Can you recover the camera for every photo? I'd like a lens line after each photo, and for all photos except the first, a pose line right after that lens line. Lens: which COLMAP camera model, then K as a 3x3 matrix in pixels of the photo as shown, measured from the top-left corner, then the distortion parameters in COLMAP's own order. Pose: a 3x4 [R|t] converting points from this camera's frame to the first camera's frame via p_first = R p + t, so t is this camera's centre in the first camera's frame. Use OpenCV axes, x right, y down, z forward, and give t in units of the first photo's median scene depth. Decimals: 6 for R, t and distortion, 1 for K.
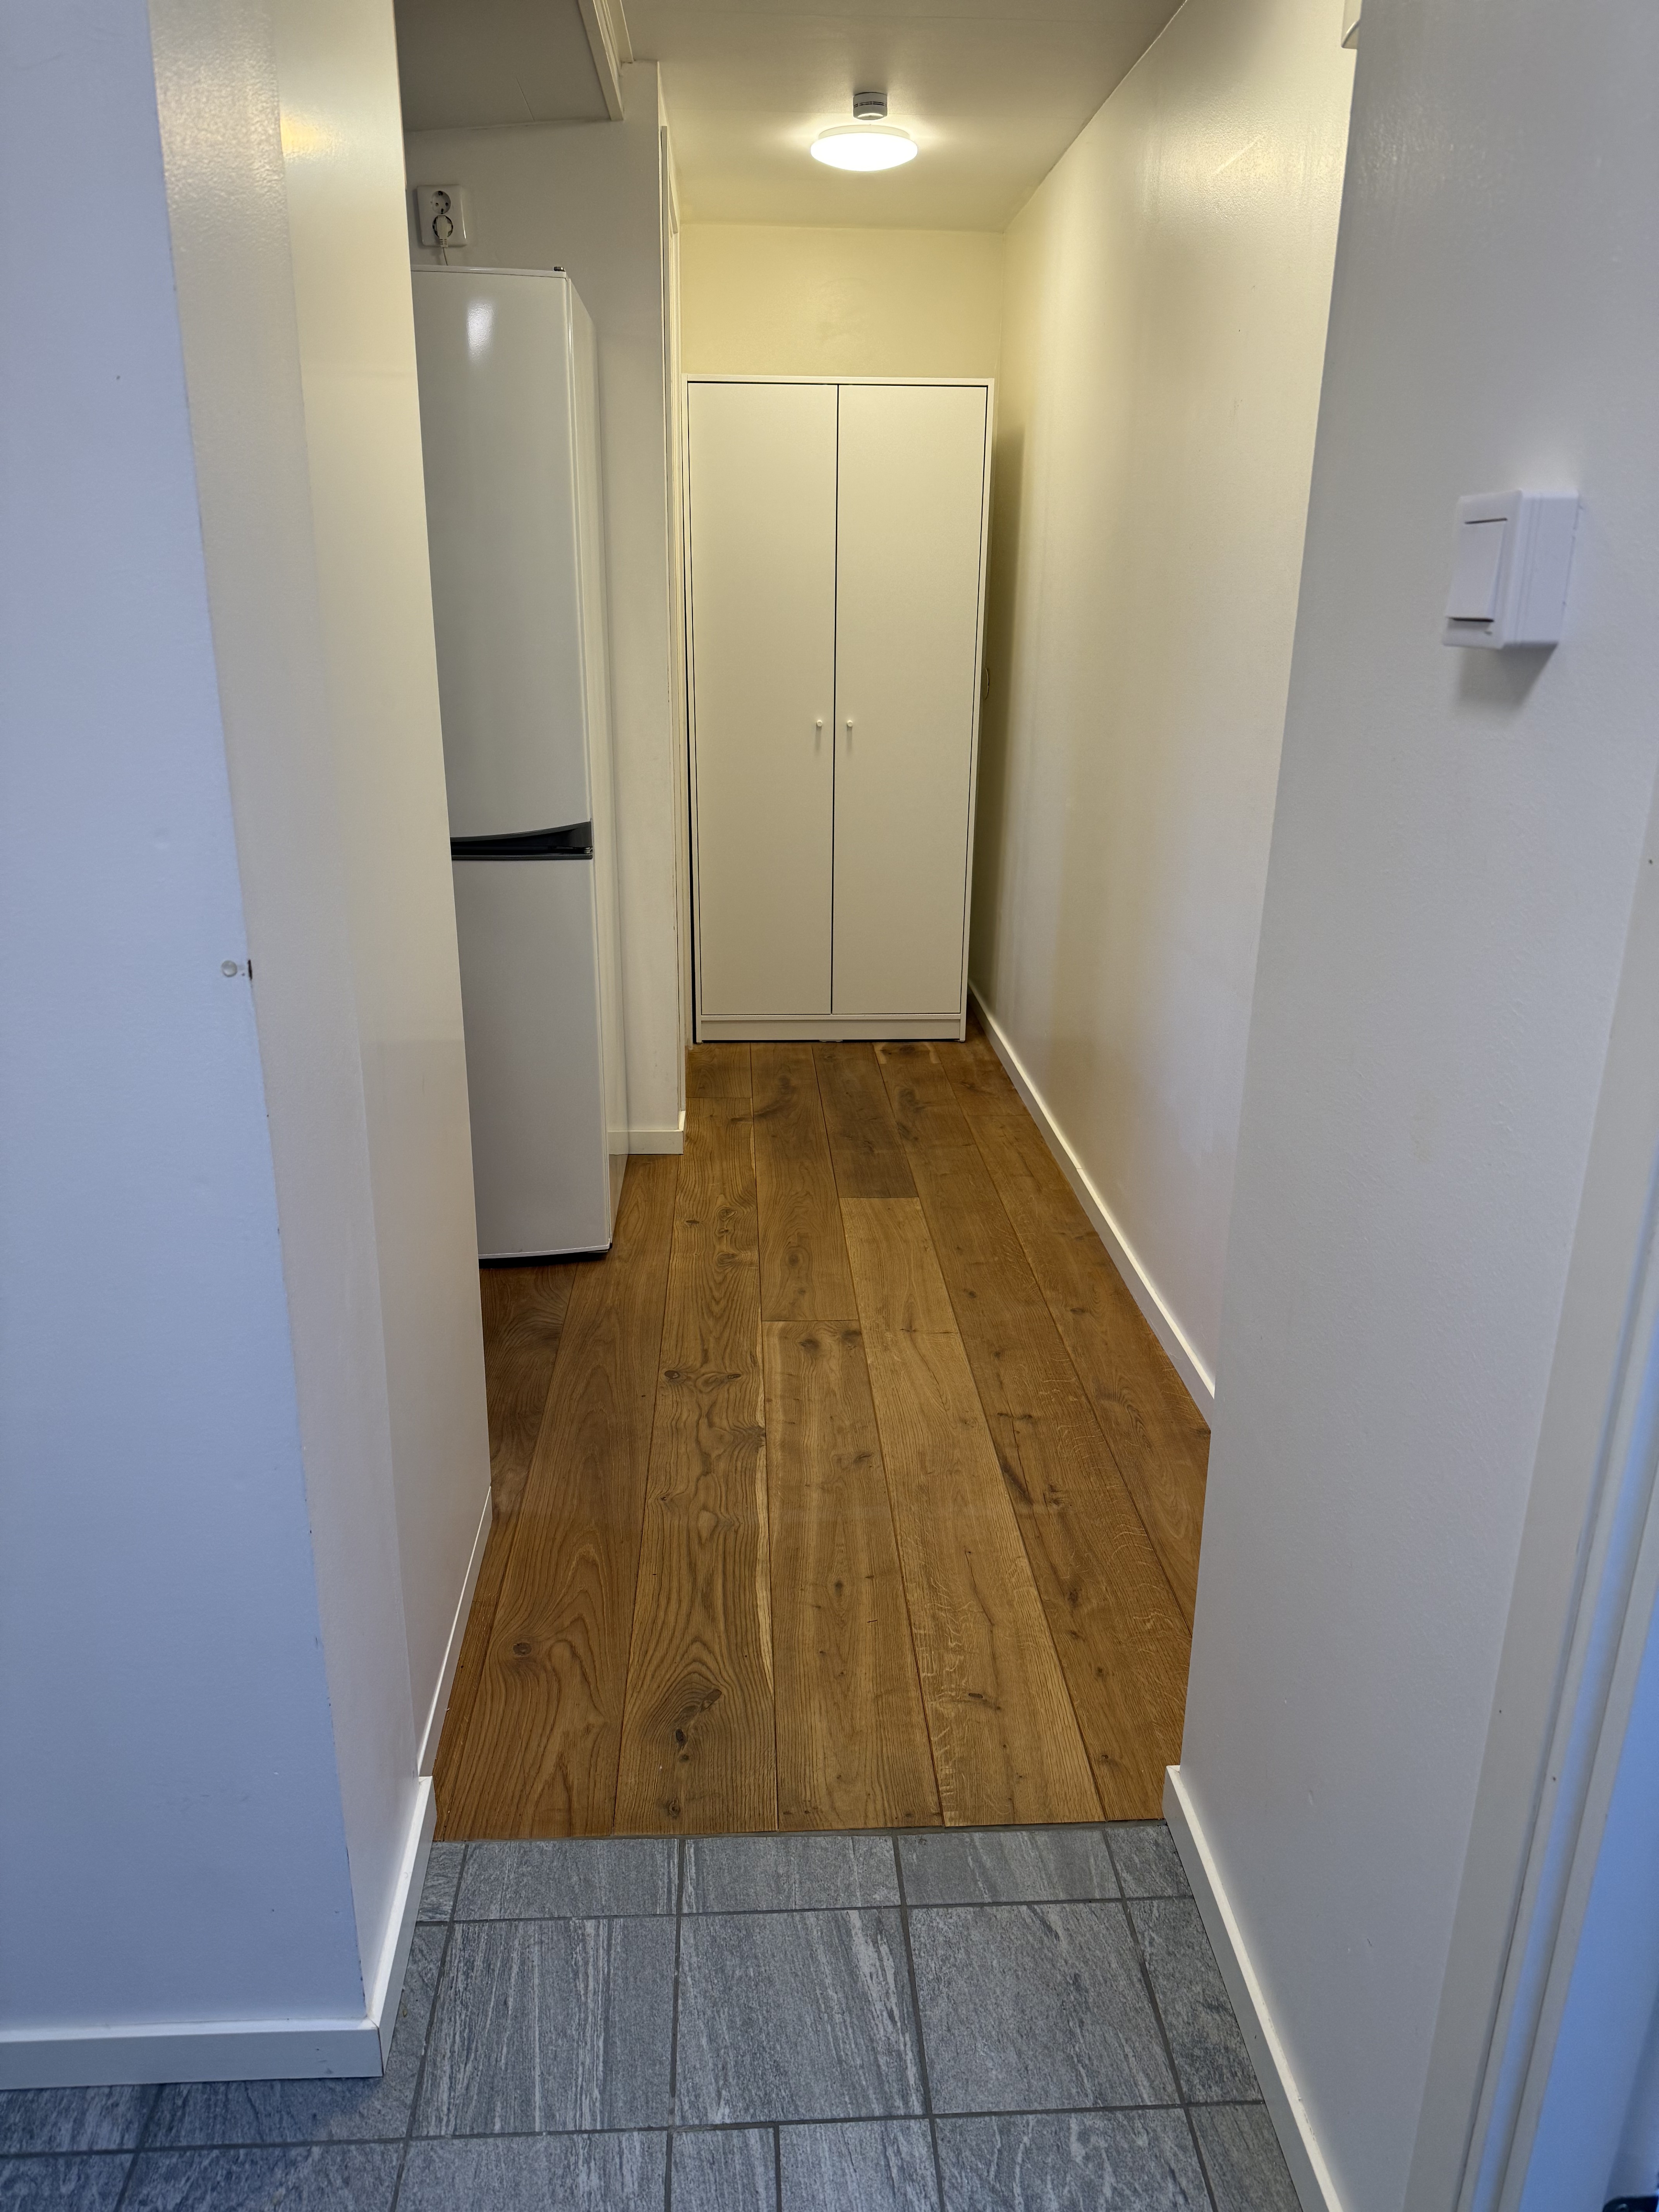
lens RADIAL K [[1538.1, 0, 827.8], [0, 1538.1, 1103.3], [0, 0, 1]] dist [-0.009612, -0.000164]
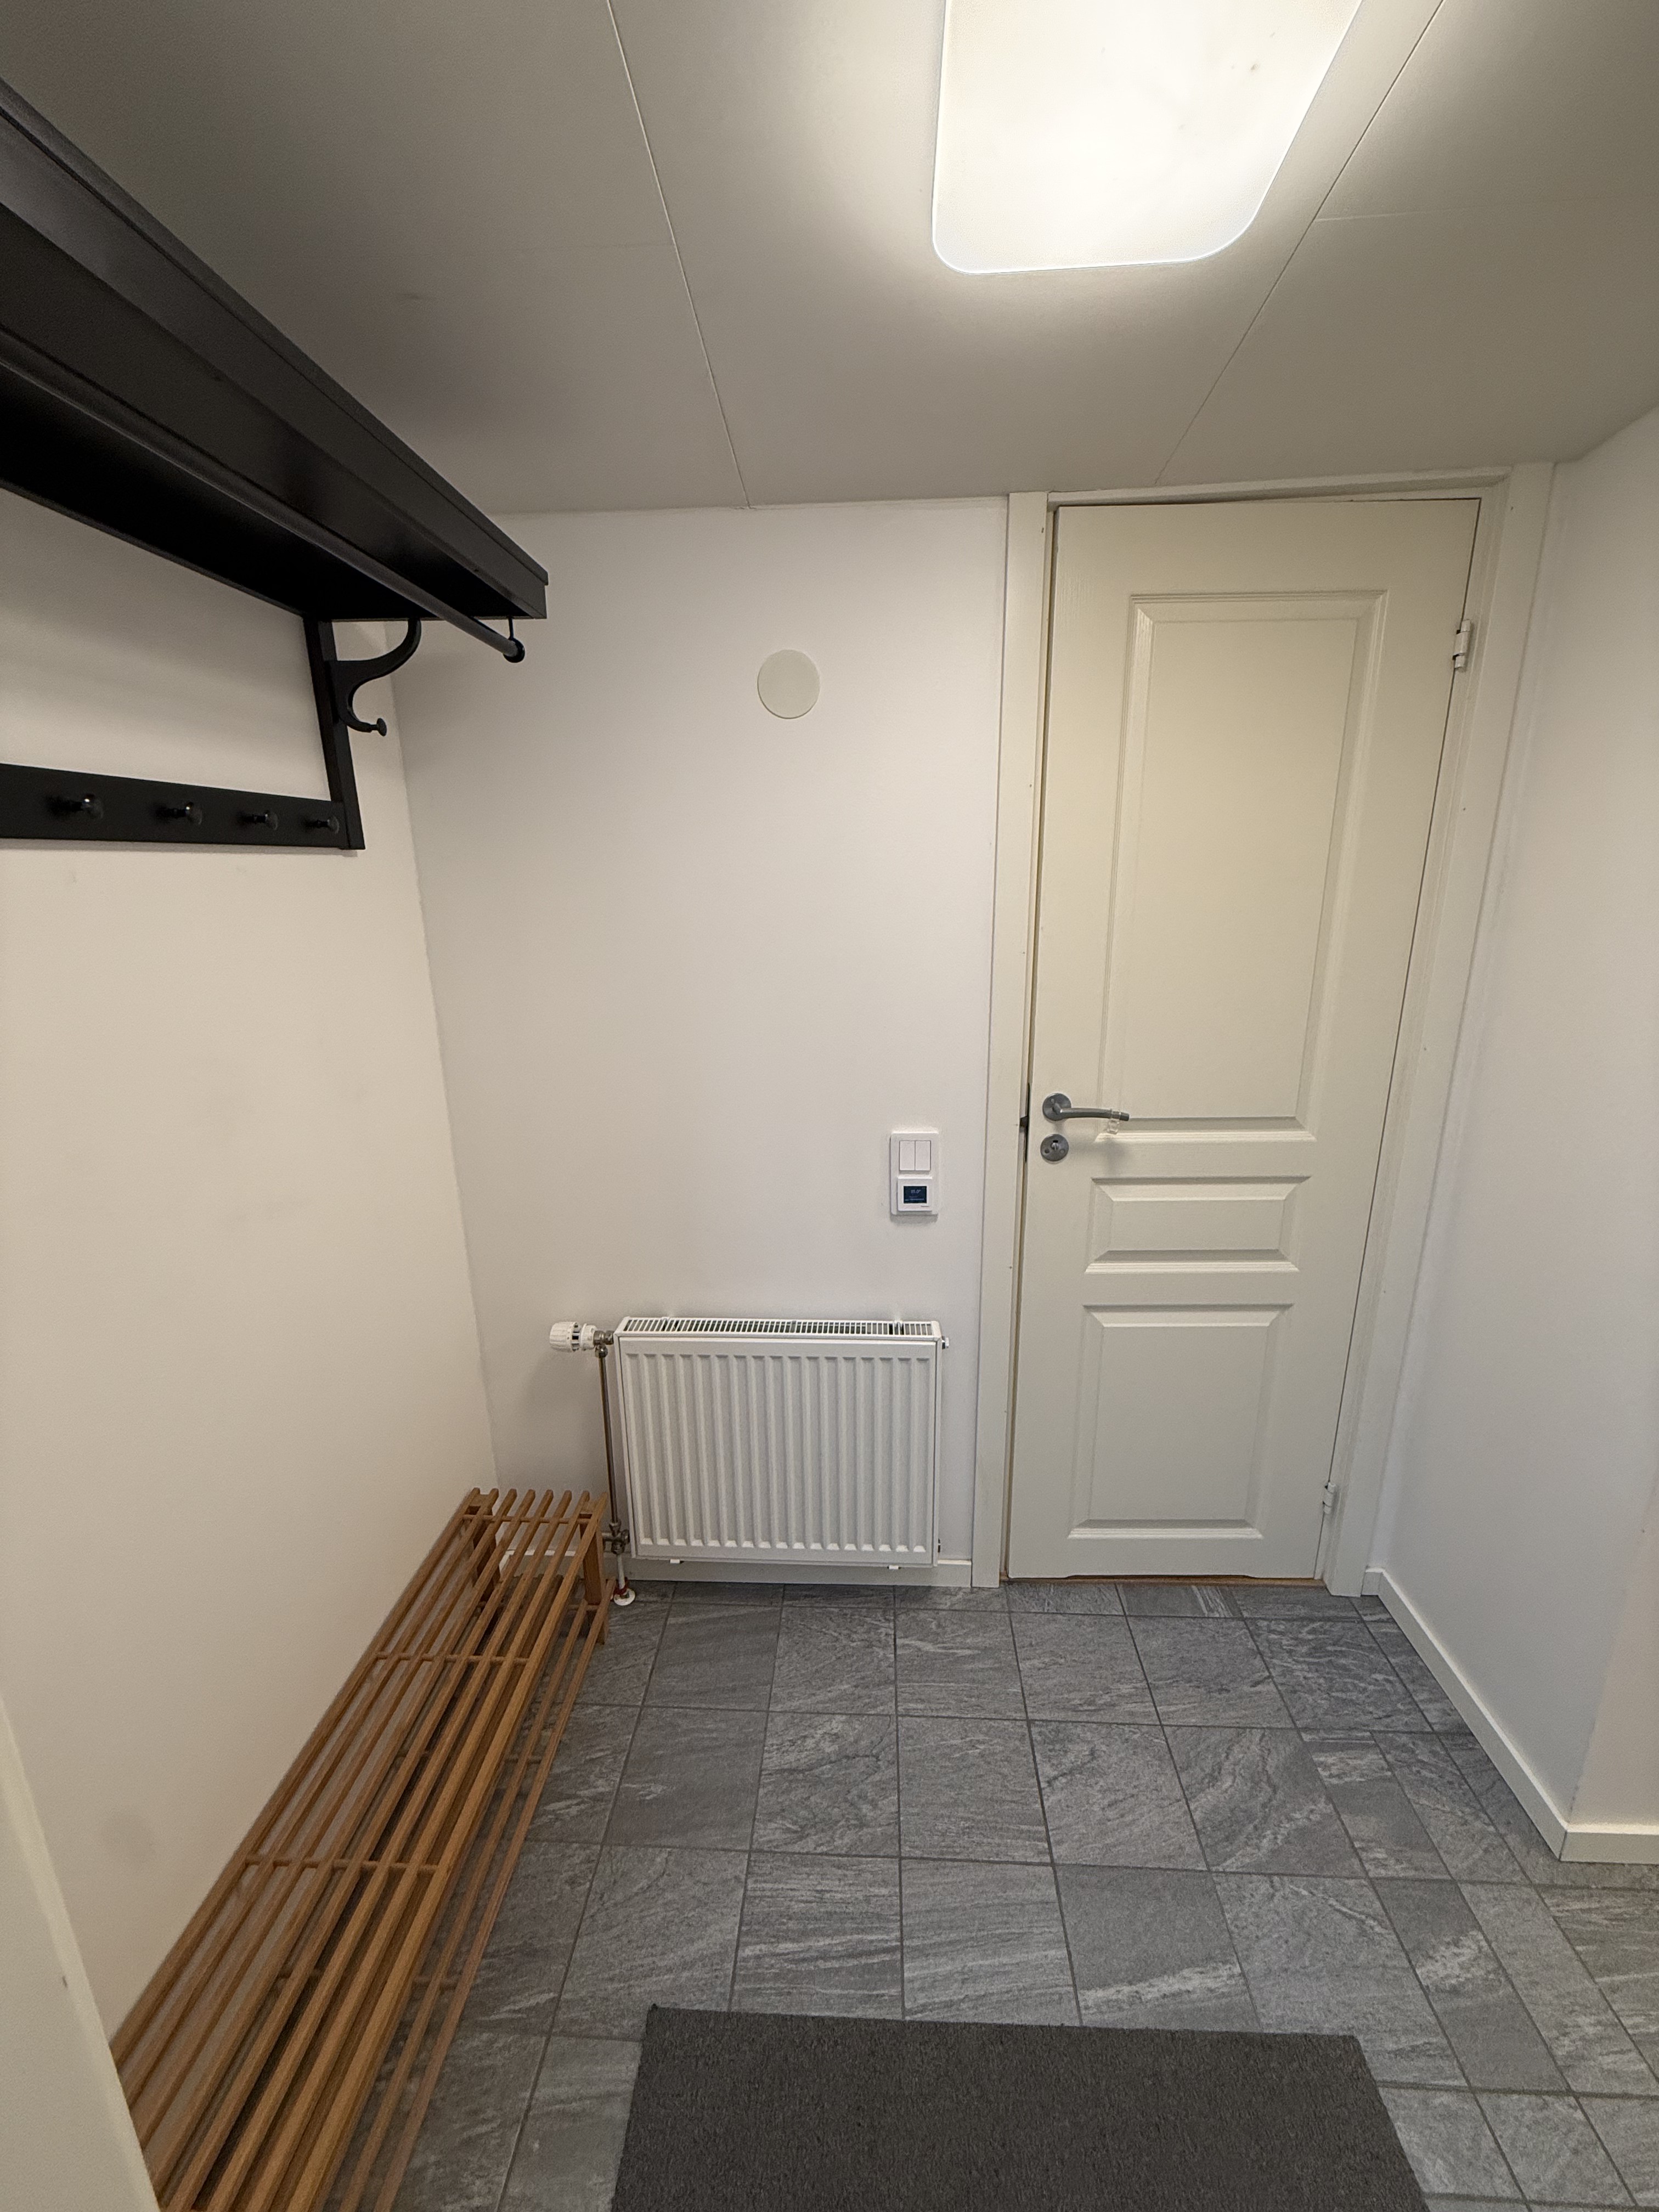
lens RADIAL K [[883.4, 0, 833.2], [0, 883.4, 1104.6], [0, 0, 1]] dist [0.001477, -0.000070]
pose [[-0.107854, 0.249219, -0.962423, 0.511077], [-0.313282, 0.910228, 0.270811, -0.108469], [0.943516, 0.330718, -0.020096, 0.032058]]
